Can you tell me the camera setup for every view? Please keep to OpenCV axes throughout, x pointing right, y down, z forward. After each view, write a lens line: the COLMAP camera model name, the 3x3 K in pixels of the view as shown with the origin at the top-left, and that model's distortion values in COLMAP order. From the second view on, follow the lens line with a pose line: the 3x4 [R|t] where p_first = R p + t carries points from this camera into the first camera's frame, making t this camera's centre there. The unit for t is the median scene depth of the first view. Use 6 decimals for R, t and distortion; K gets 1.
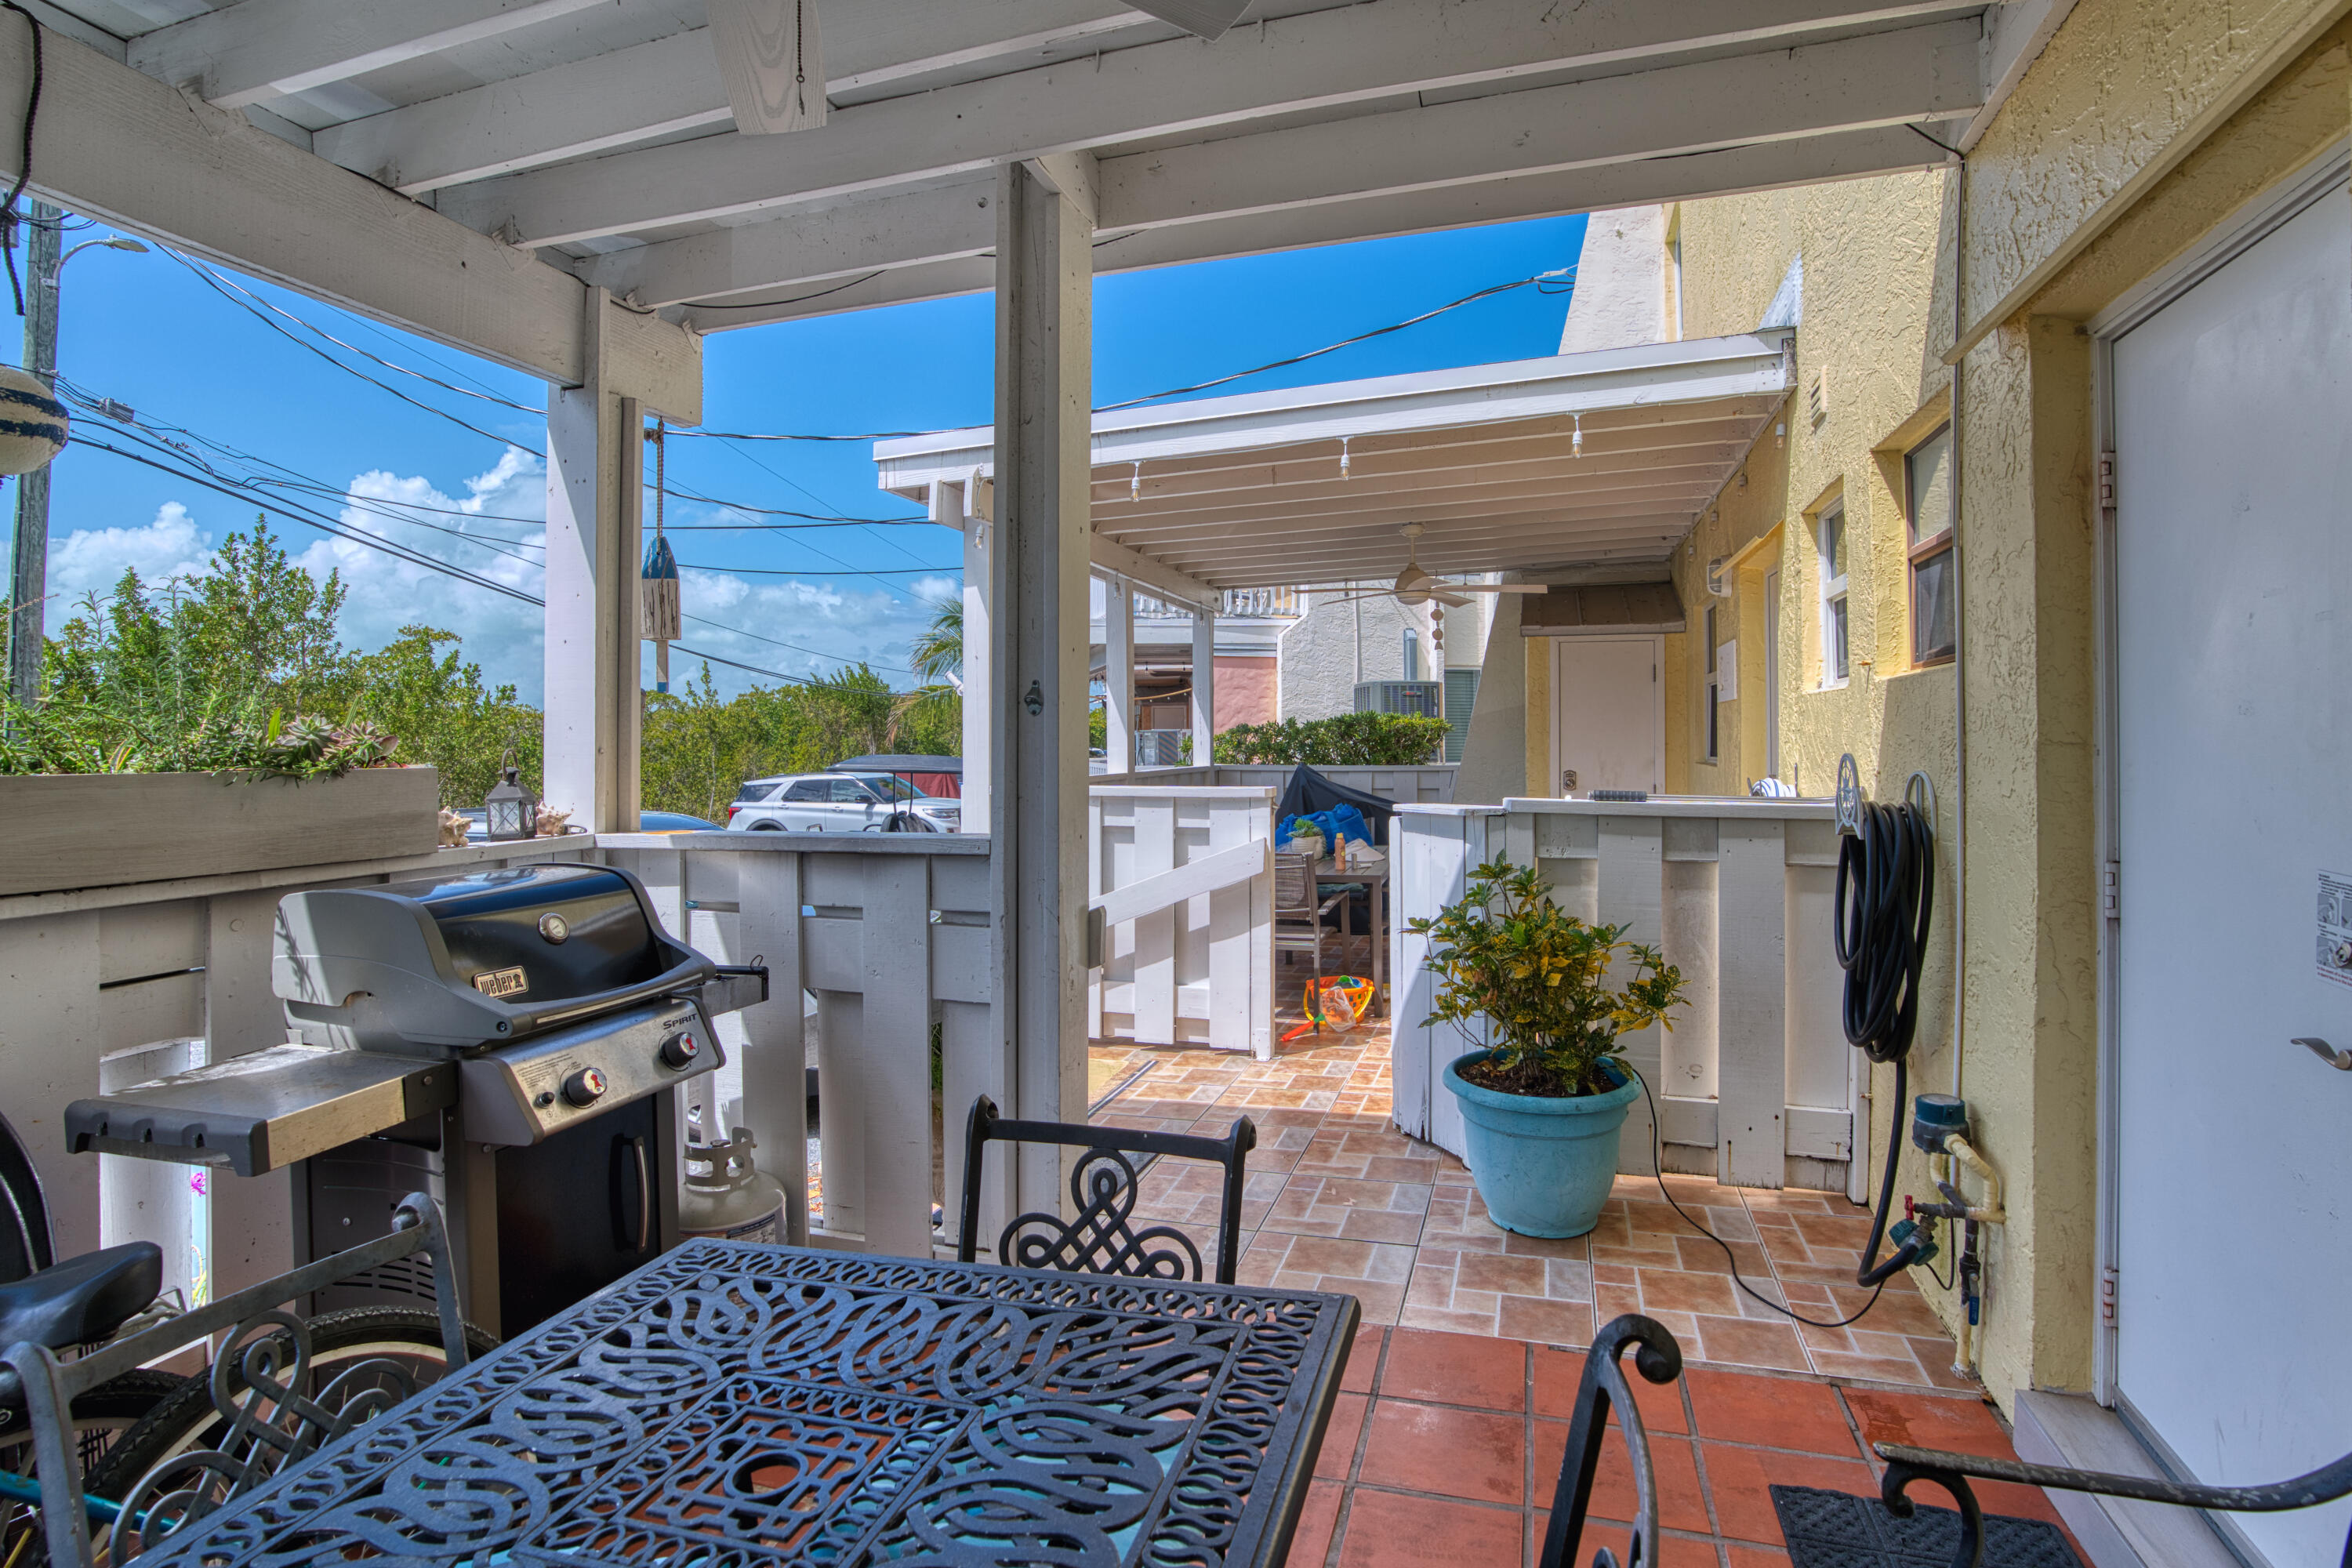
lens RADIAL K [[1108.5, 0, 1180.6], [0, 1108.5, 754.1], [0, 0, 1]] dist [-0.075424, 0.028287]
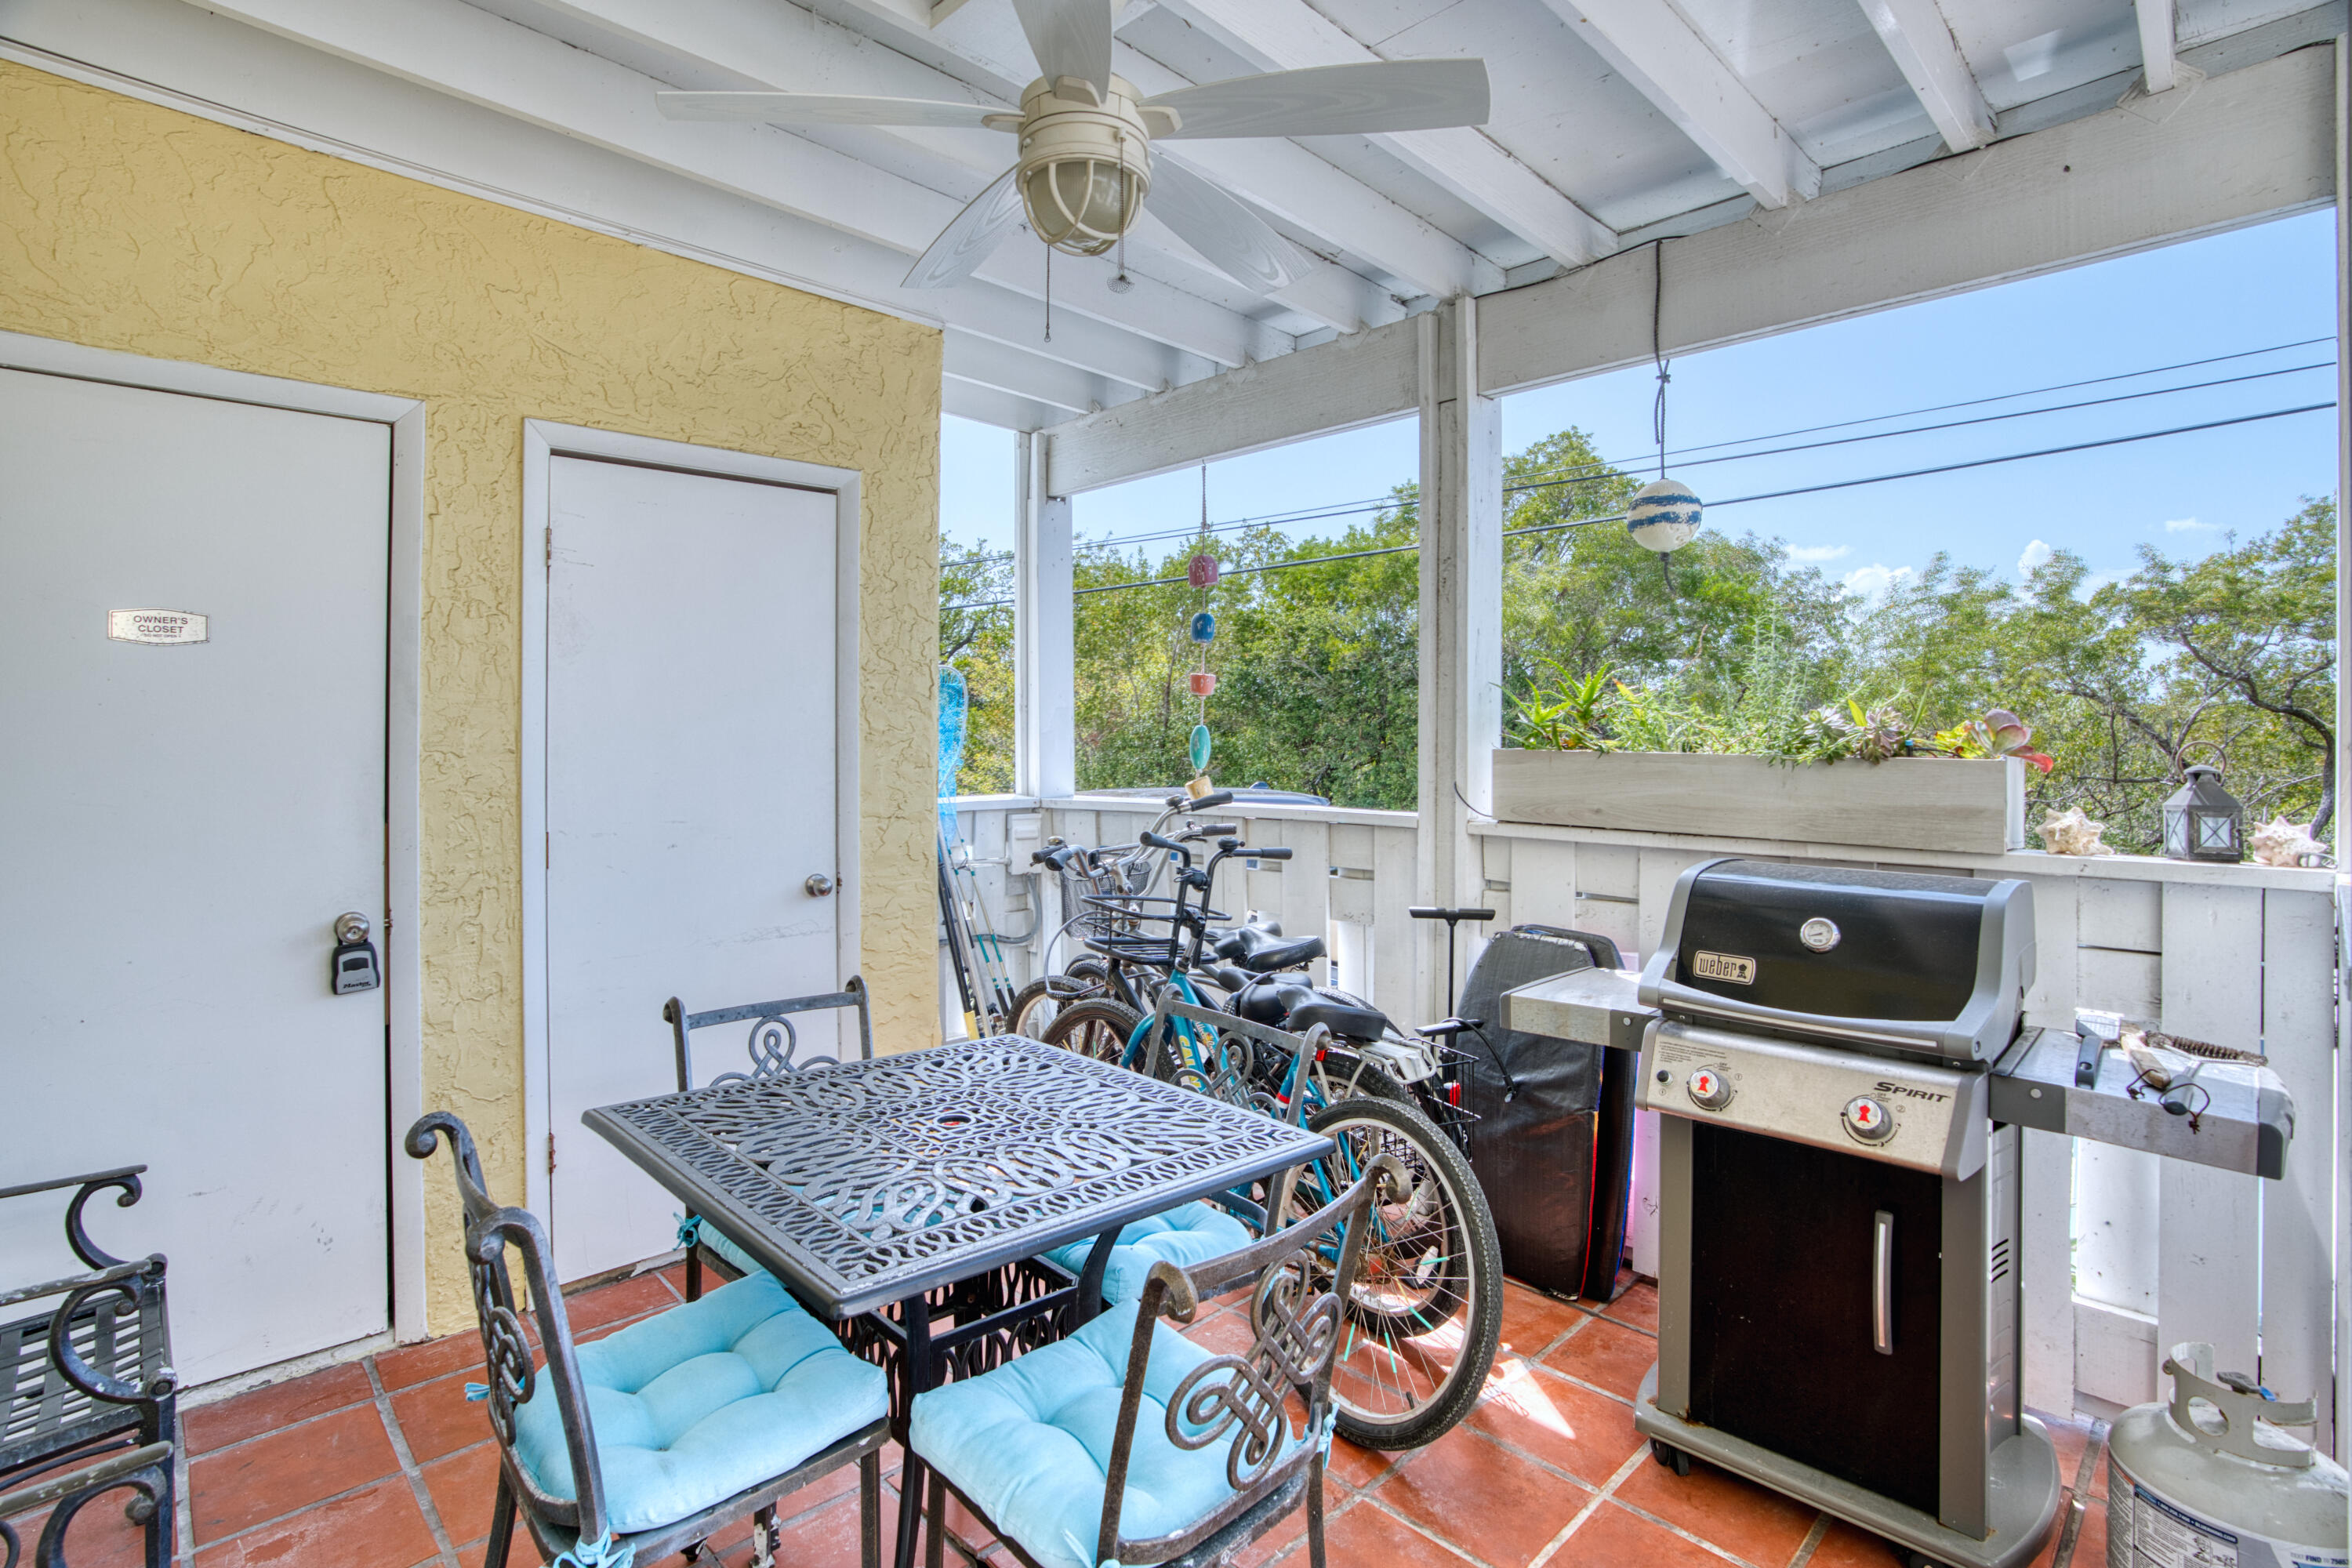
lens RADIAL K [[1108.5, 0, 1180.6], [0, 1108.5, 754.1], [0, 0, 1]] dist [-0.075424, 0.028287]
pose [[-0.457743, 0.022069, -0.888811, 0.806250], [-0.008310, 0.999542, 0.029098, -0.023439], [0.889046, 0.020705, -0.457350, 1.581787]]
